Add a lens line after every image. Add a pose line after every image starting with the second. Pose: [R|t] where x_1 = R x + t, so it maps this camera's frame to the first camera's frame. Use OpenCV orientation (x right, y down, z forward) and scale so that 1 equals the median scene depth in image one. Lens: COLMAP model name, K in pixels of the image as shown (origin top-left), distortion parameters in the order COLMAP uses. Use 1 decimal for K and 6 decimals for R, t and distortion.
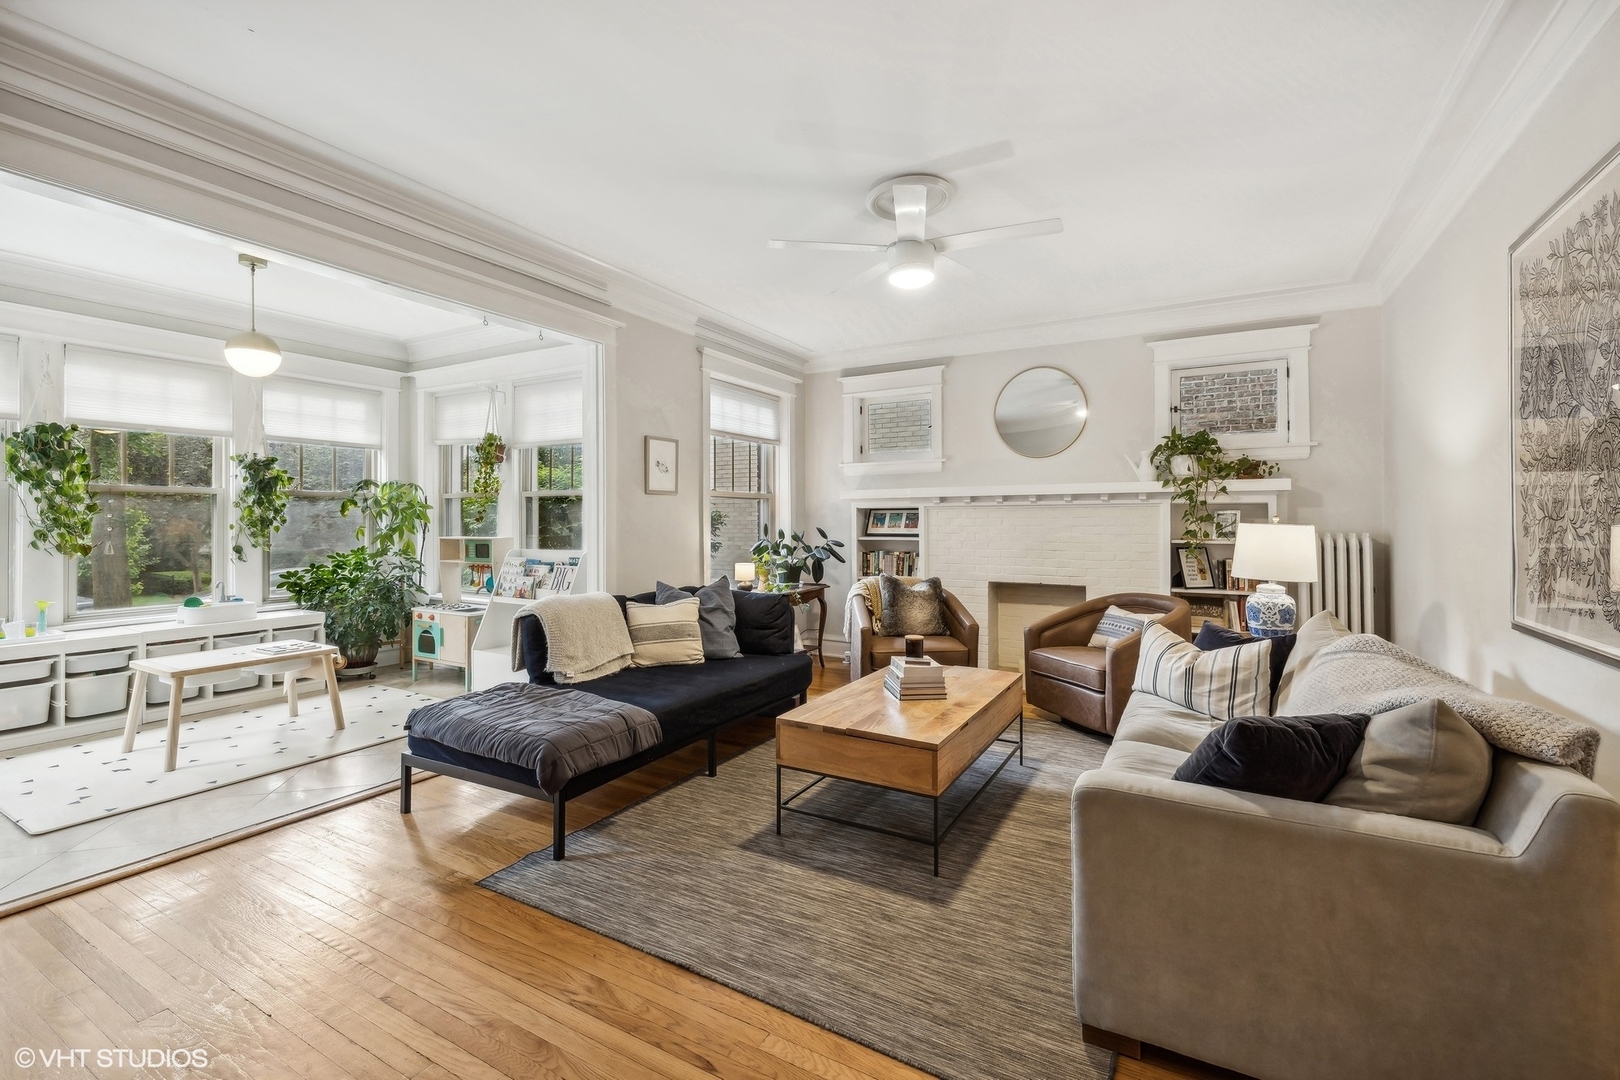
lens RADIAL K [[696.9, 0, 818.8], [0, 696.9, 516.6], [0, 0, 1]] dist [0.000760, -0.000781]
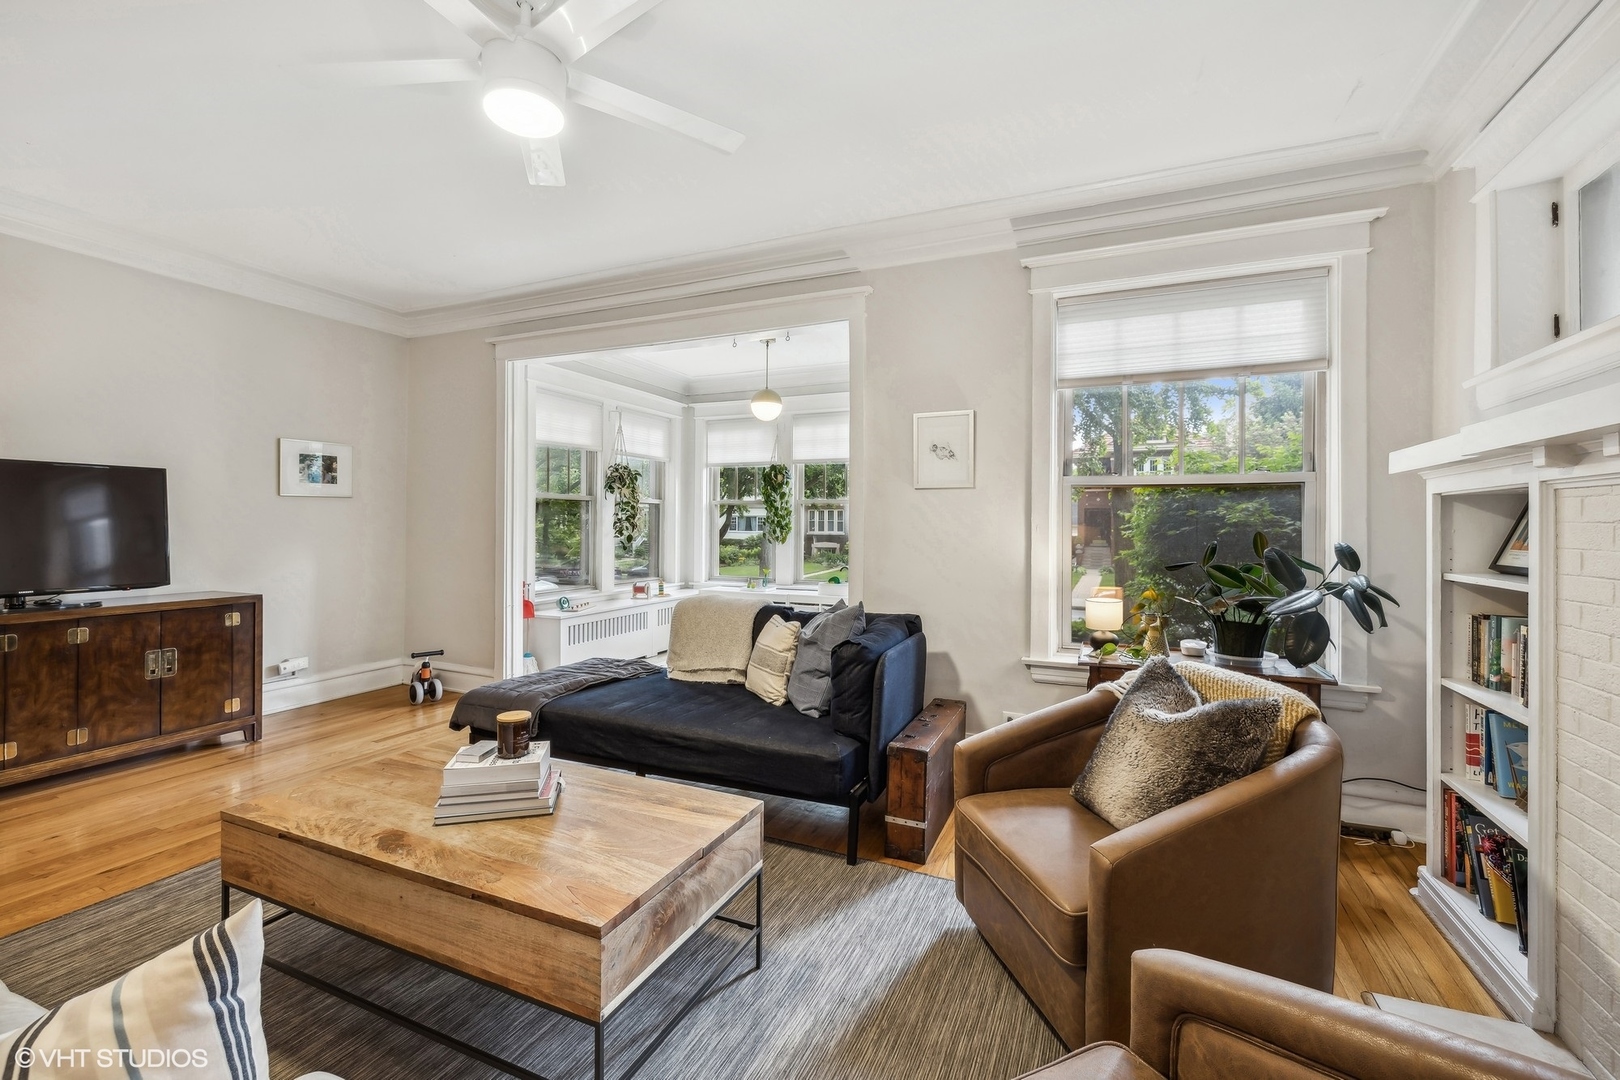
lens RADIAL K [[696.9, 0, 812.9], [0, 696.9, 524.8], [0, 0, 1]] dist [0.000760, -0.000781]
pose [[0.098027, 0.005525, -0.995168, 0.466523], [0.001119, 0.999983, 0.005662, 0.002783], [0.995183, -0.001669, 0.098020, 0.732733]]
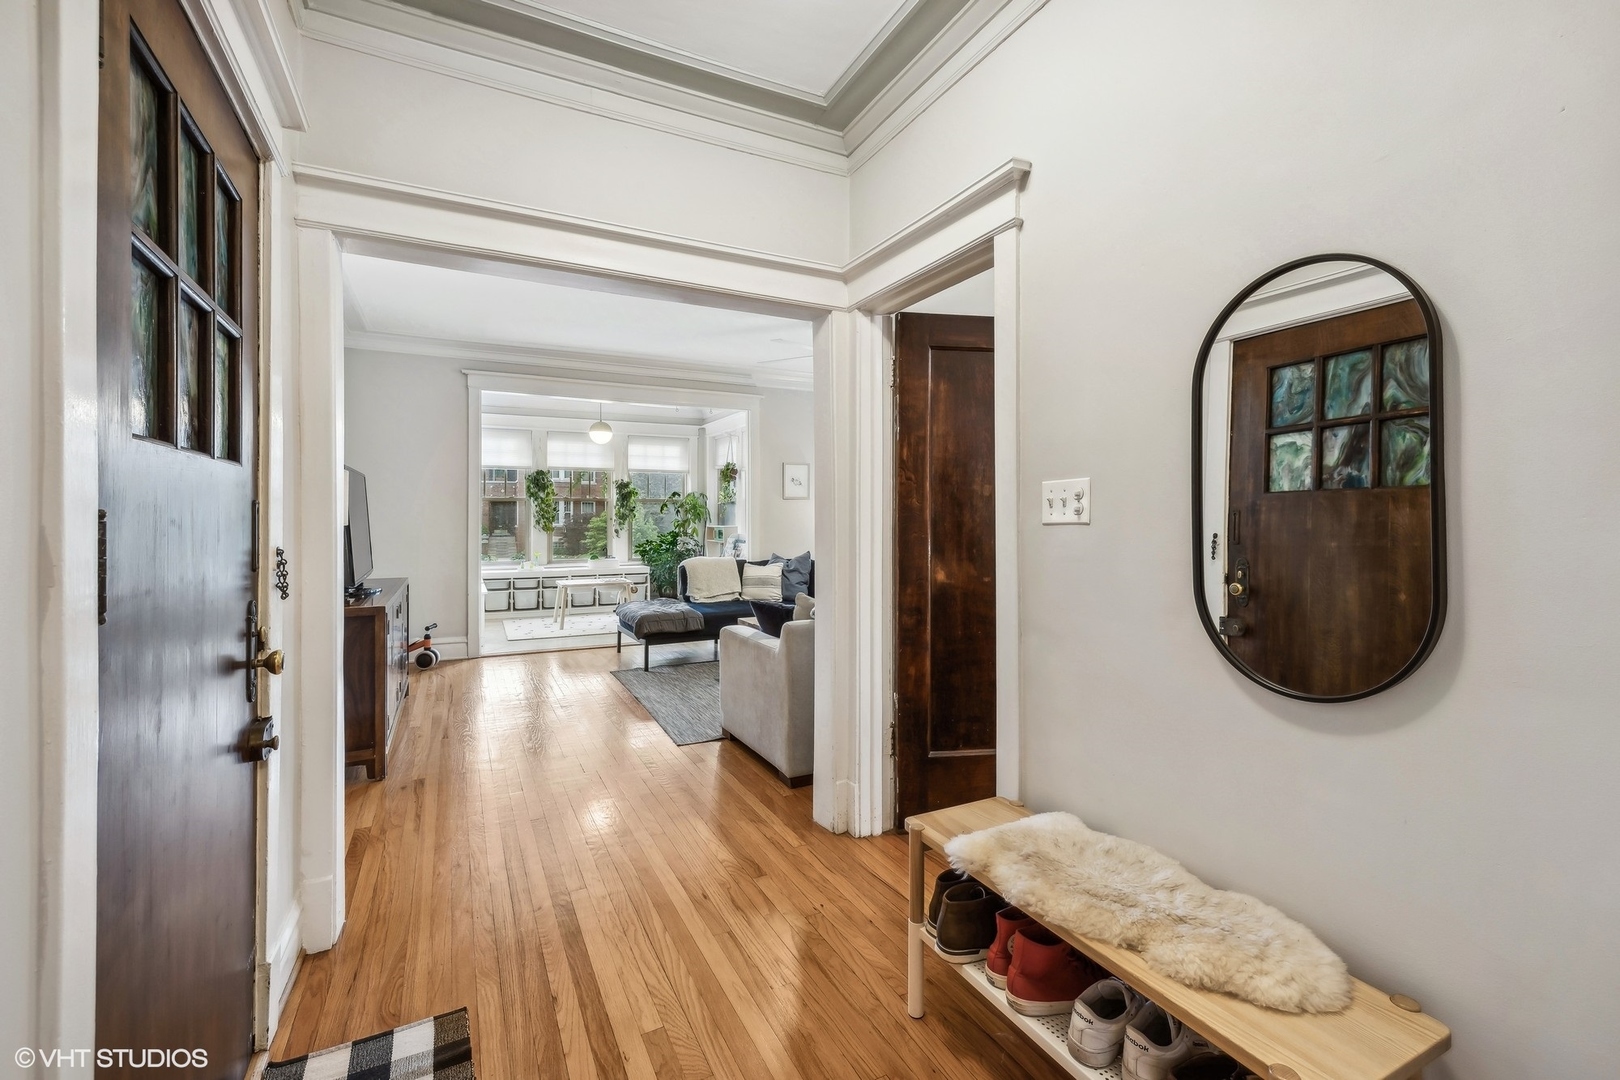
lens RADIAL K [[696.9, 0, 815.1], [0, 696.9, 515.9], [0, 0, 1]] dist [0.000760, -0.000781]
pose [[0.835553, 0.002462, -0.549404, 0.621996], [0.000828, 0.999983, 0.005741, -0.003730], [0.549409, -0.005252, 0.835537, -0.261512]]
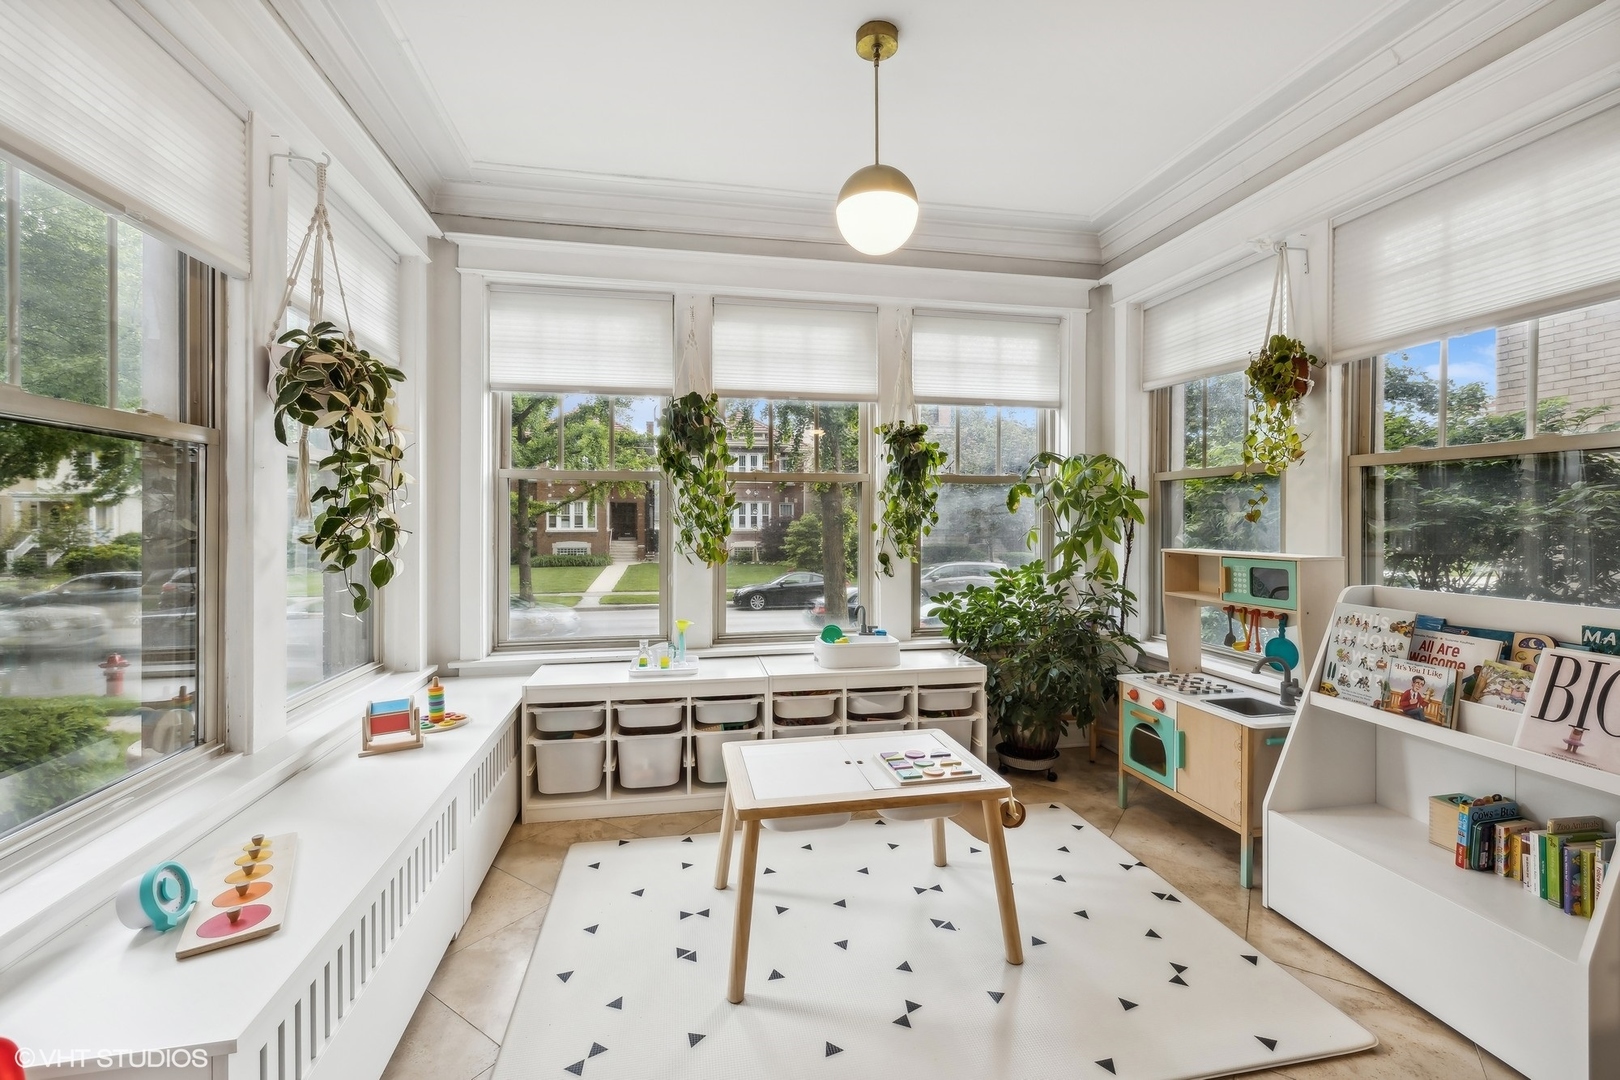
lens RADIAL K [[696.9, 0, 806.2], [0, 696.9, 530.4], [0, 0, 1]] dist [0.000760, -0.000781]
pose [[0.648190, 0.014116, -0.761348, -0.333338], [0.002389, 0.999786, 0.020571, 0.003120], [0.761475, -0.015153, 0.648017, 0.465040]]
